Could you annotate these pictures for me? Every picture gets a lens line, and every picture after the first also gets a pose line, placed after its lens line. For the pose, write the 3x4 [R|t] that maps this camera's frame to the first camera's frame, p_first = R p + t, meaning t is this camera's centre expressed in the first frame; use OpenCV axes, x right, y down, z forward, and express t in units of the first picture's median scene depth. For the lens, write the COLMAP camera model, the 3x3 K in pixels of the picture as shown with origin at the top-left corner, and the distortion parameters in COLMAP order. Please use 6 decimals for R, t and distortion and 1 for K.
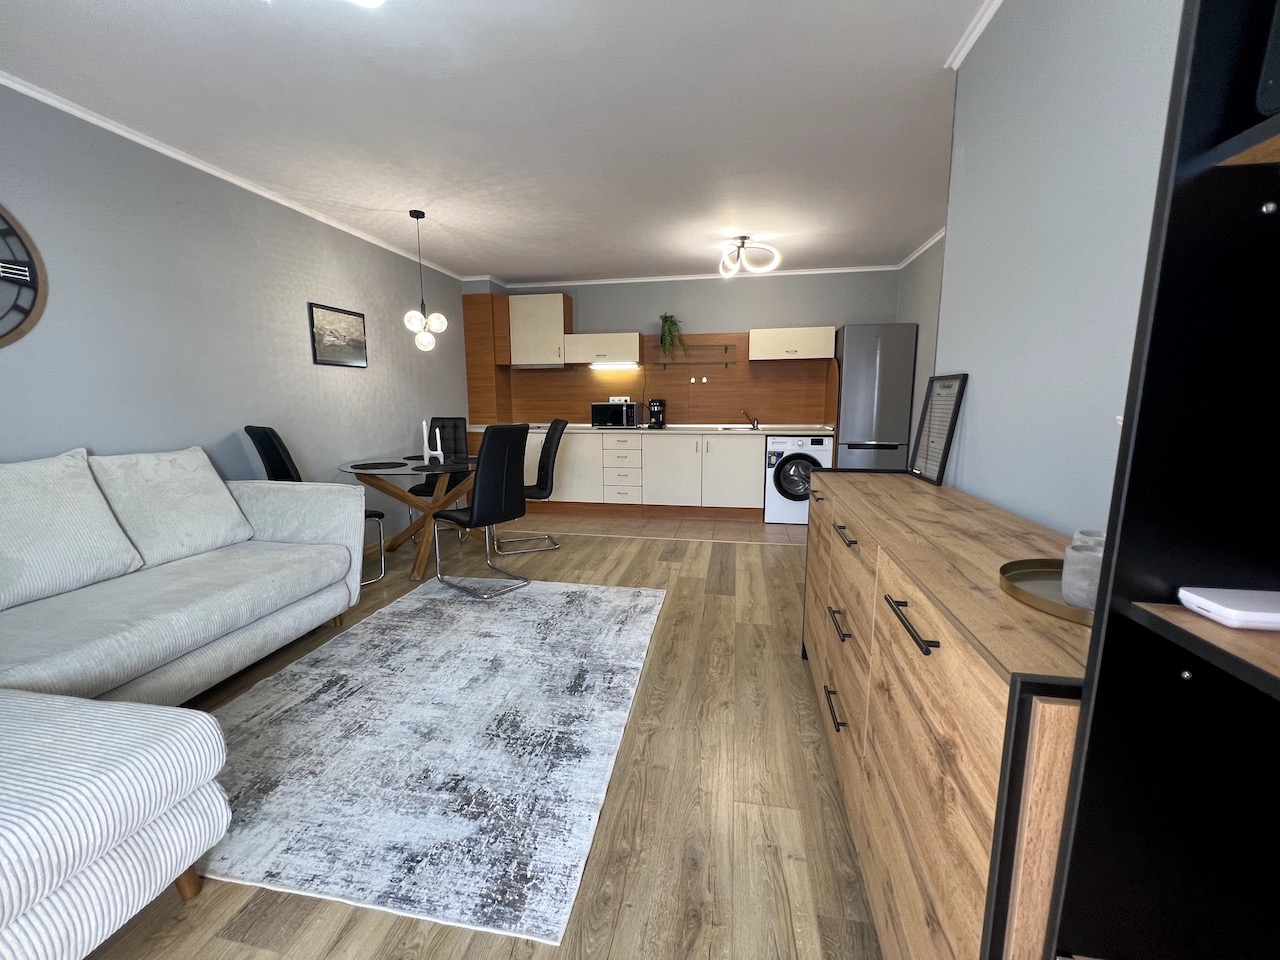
lens RADIAL K [[512.8, 0, 637.2], [0, 512.8, 479.5], [0, 0, 1]] dist [-0.003439, 0.000842]
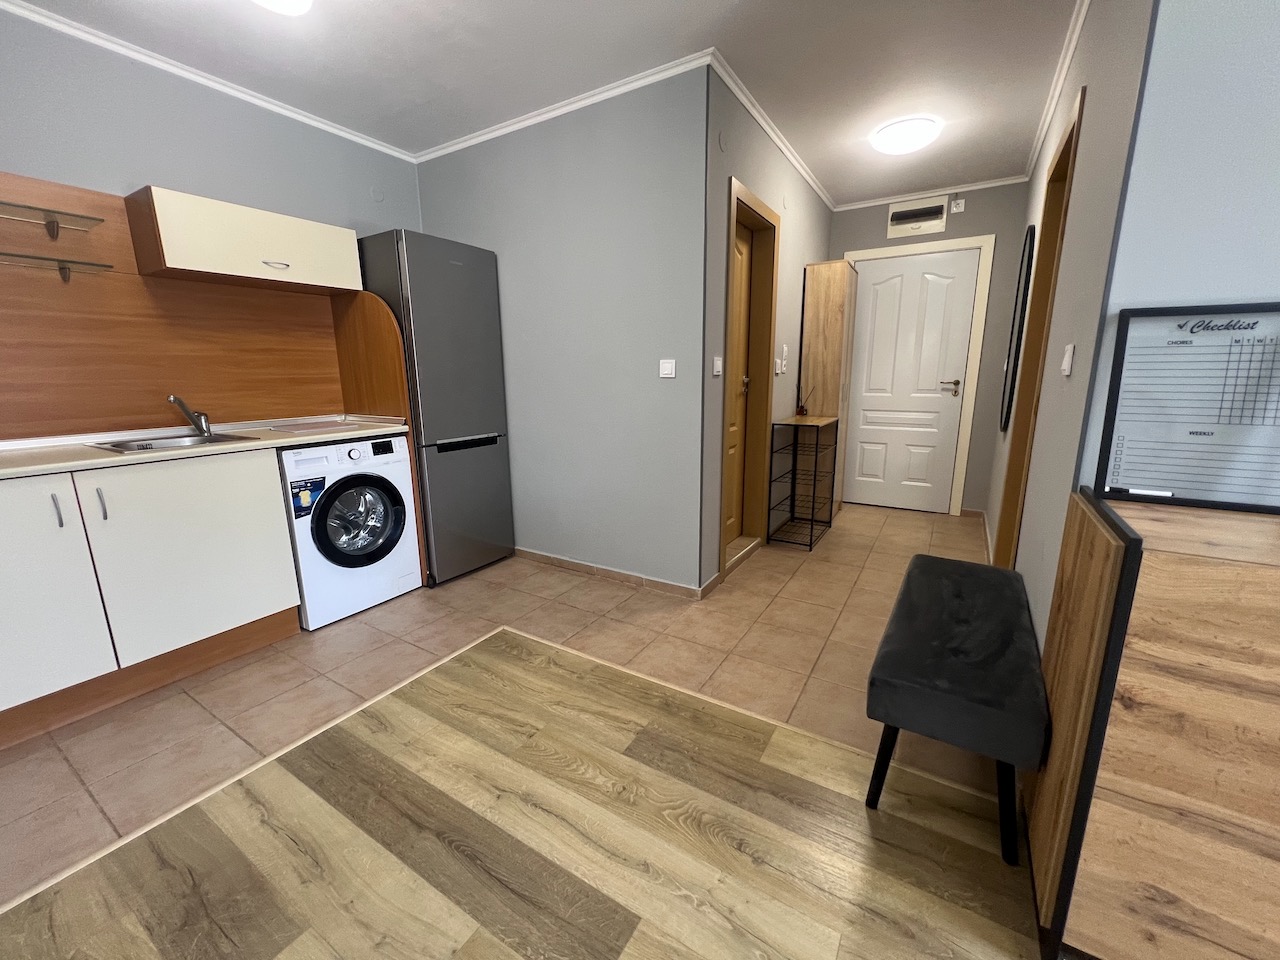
lens RADIAL K [[512.8, 0, 637.4], [0, 512.8, 479.5], [0, 0, 1]] dist [-0.002027, 0.000000]
pose [[0.355007, -0.190772, 0.915192, -0.054308], [0.149767, 0.977919, 0.145753, -0.086924], [-0.922789, 0.085322, 0.375740, 0.610939]]
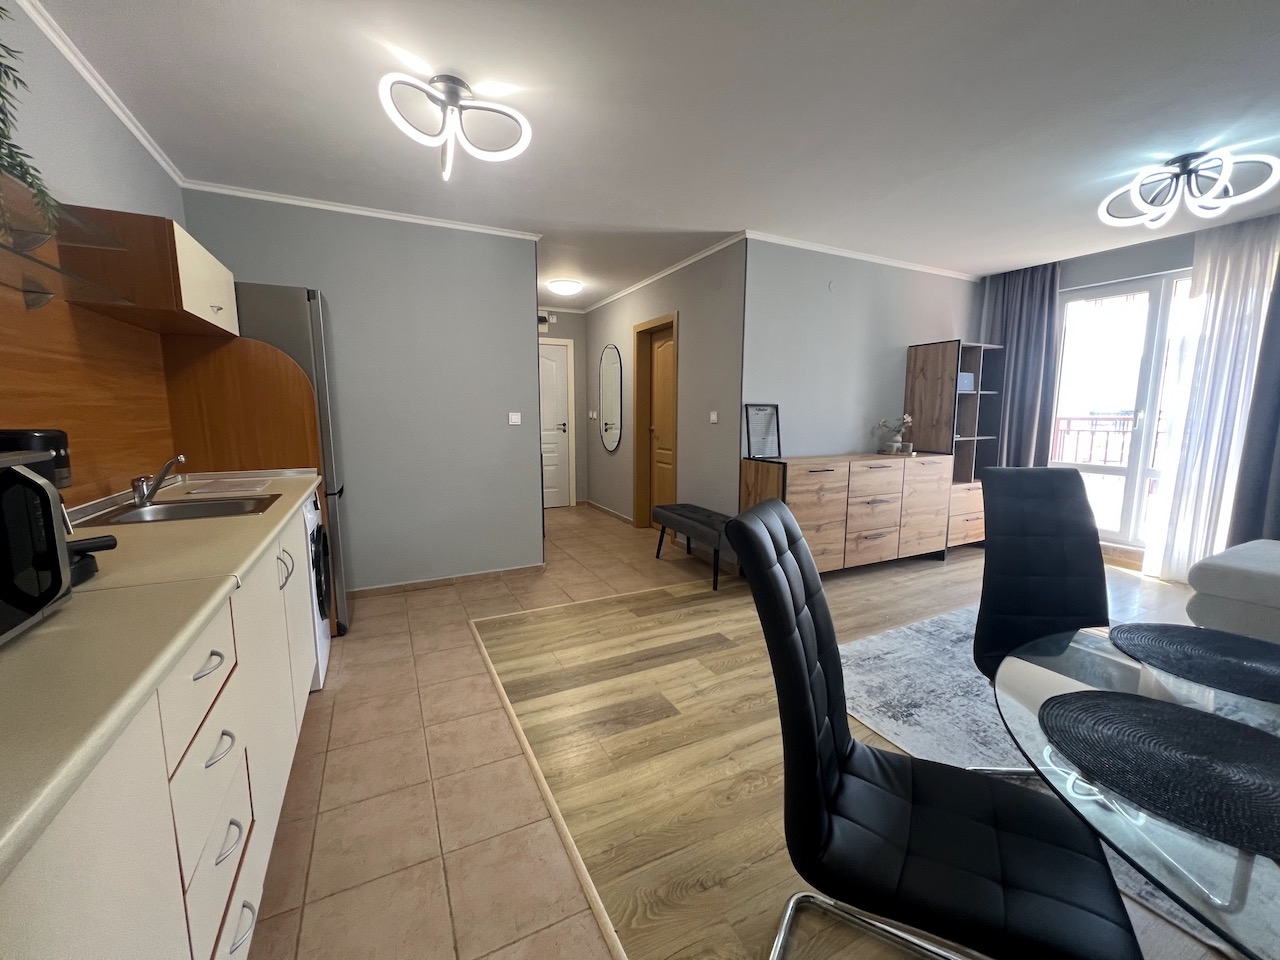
lens RADIAL K [[512.8, 0, 637.2], [0, 512.8, 479.5], [0, 0, 1]] dist [-0.003439, 0.000842]
pose [[-0.610845, -0.102164, 0.785131, -0.295931], [0.123163, 0.967307, 0.221693, -0.185733], [-0.782112, 0.232119, -0.578292, 1.142635]]
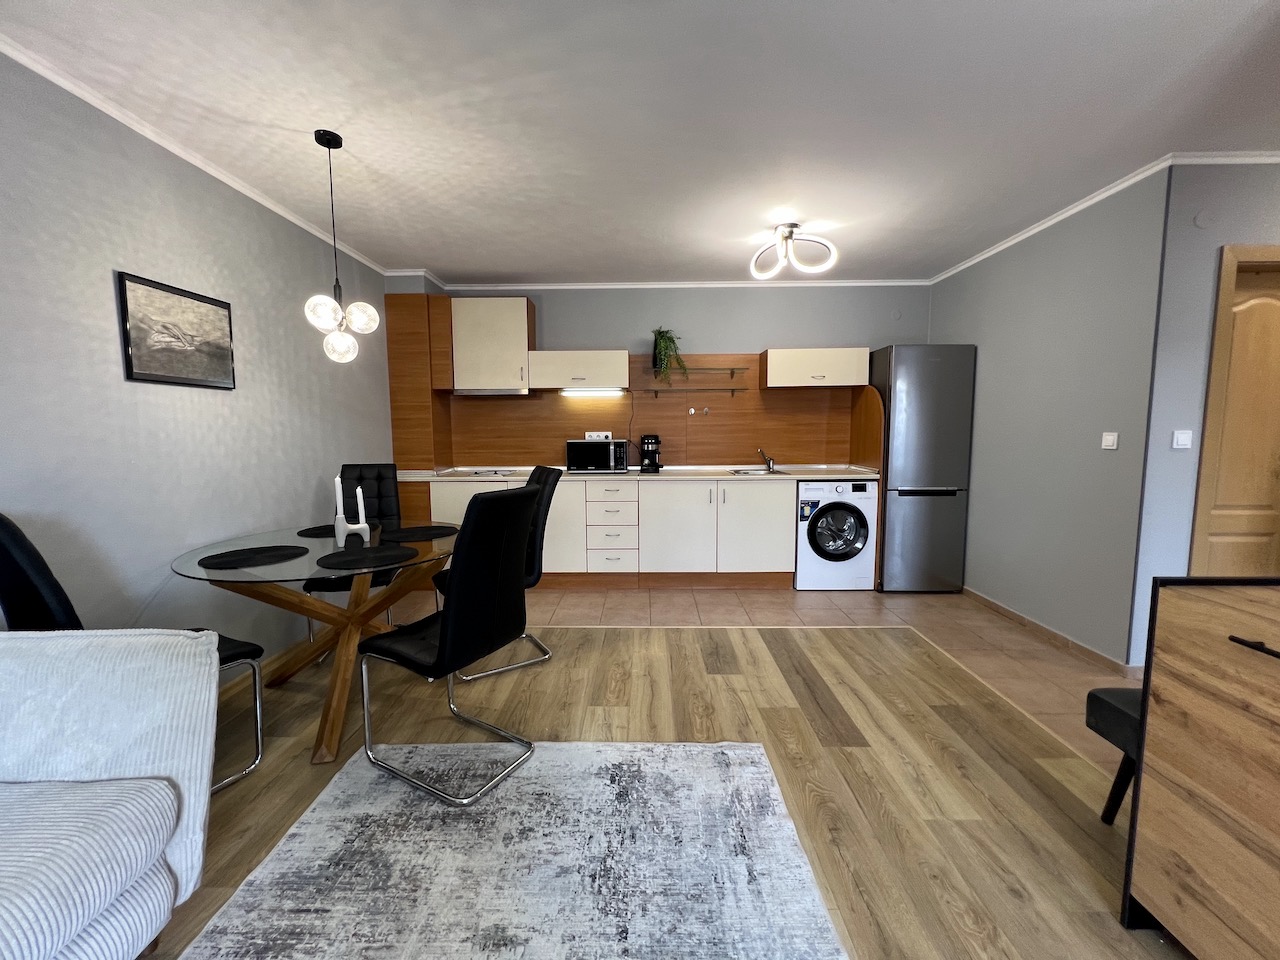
lens RADIAL K [[512.8, 0, 637.2], [0, 512.8, 479.5], [0, 0, 1]] dist [-0.003439, 0.000842]
pose [[0.984757, -0.018803, 0.172915, -0.145395], [0.028544, 0.998132, -0.054019, -0.057835], [-0.171577, 0.058132, 0.983454, 0.290995]]
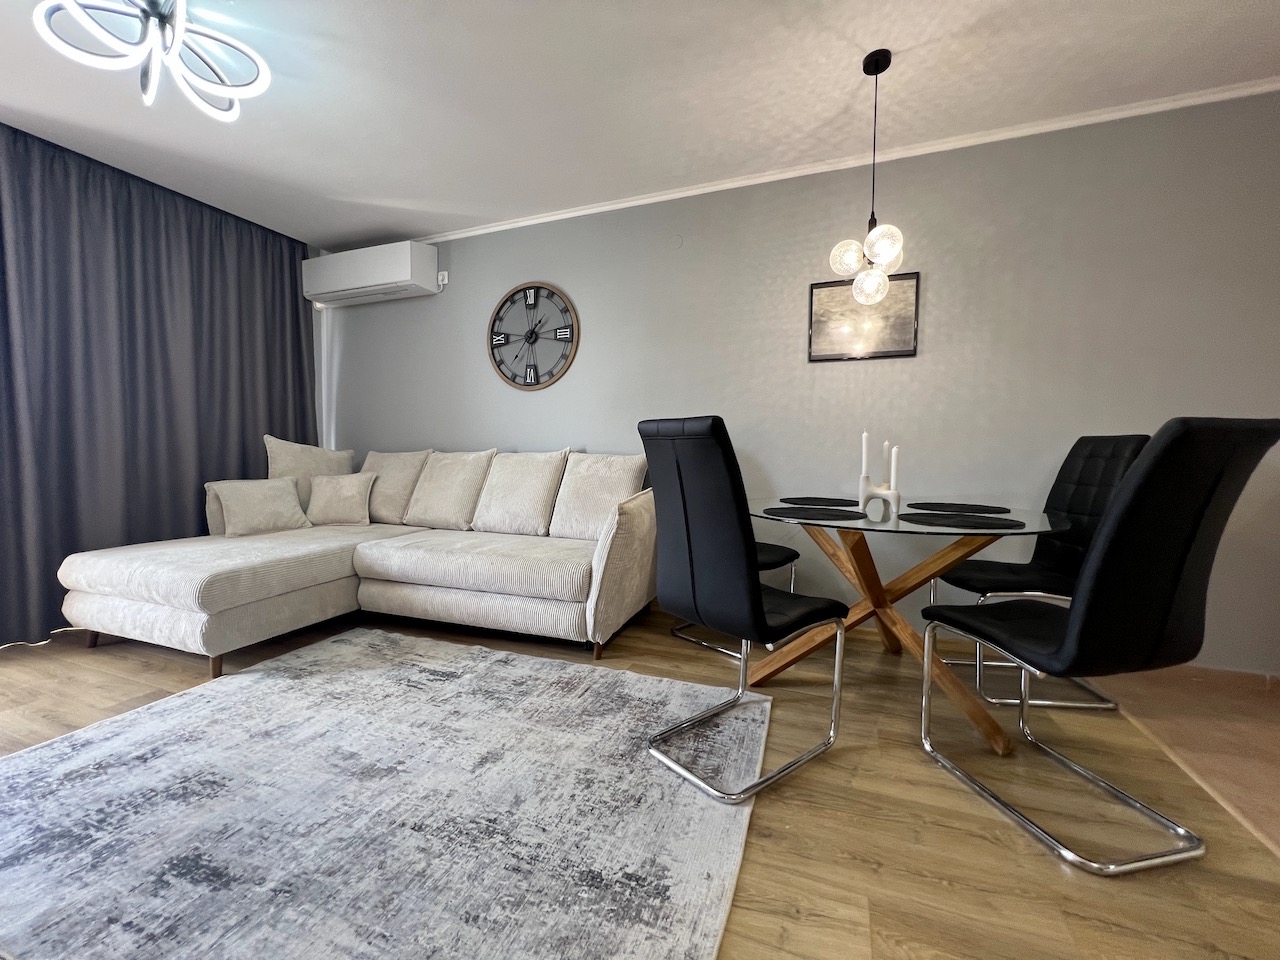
lens RADIAL K [[512.8, 0, 637.2], [0, 512.8, 479.5], [0, 0, 1]] dist [-0.003439, 0.000842]
pose [[-0.181500, 0.050806, -0.982078, 0.150779], [-0.158897, 0.984026, 0.080273, -0.058485], [0.970469, 0.170619, -0.170528, 0.734032]]
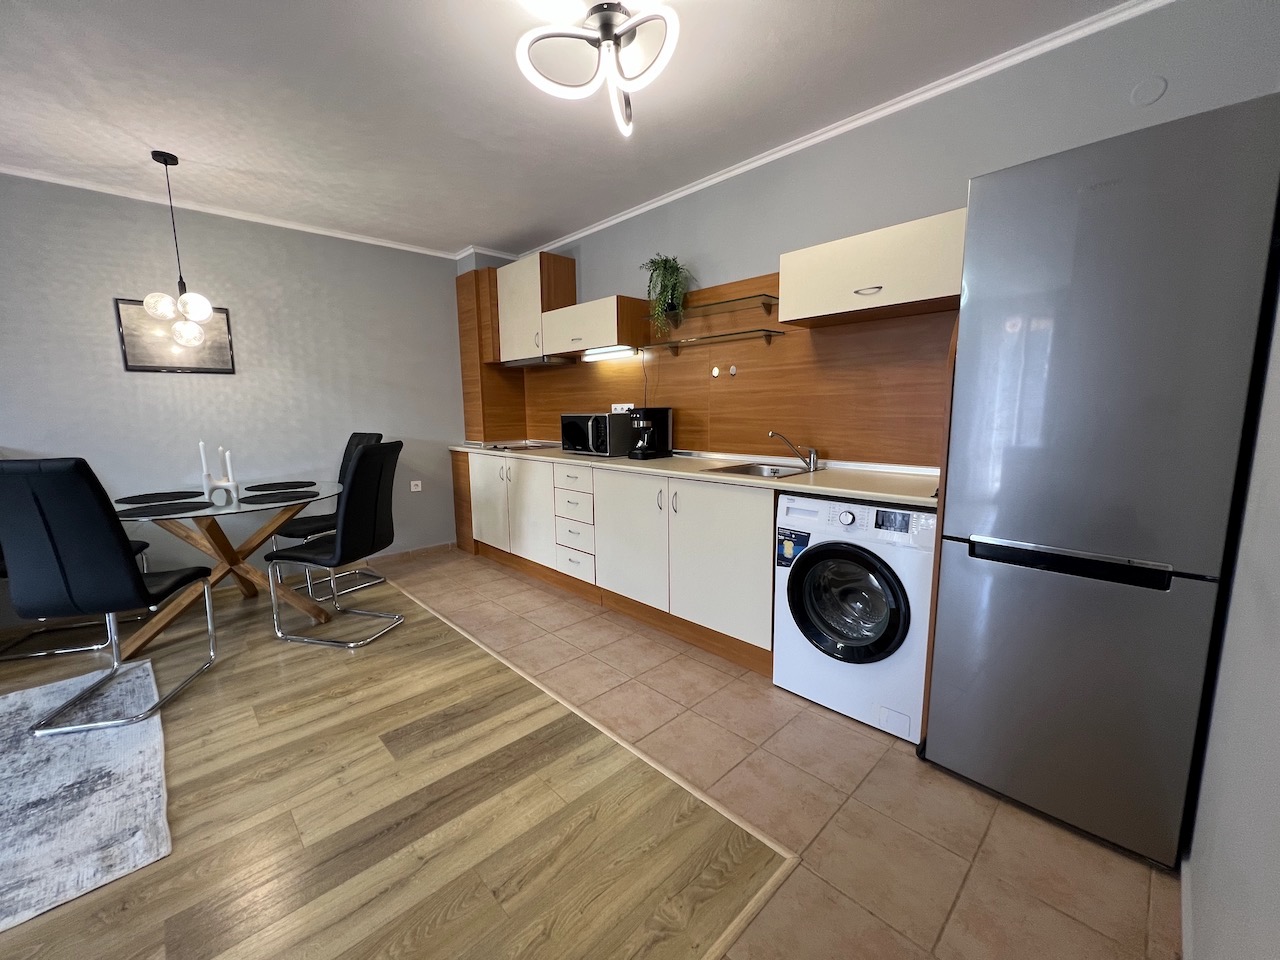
lens RADIAL K [[512.8, 0, 637.2], [0, 512.8, 479.5], [0, 0, 1]] dist [-0.003439, 0.000842]
pose [[0.815578, 0.075984, -0.573637, 0.451249], [-0.080150, 0.996619, 0.018057, -0.104884], [0.573069, 0.031251, 0.818911, 0.642470]]
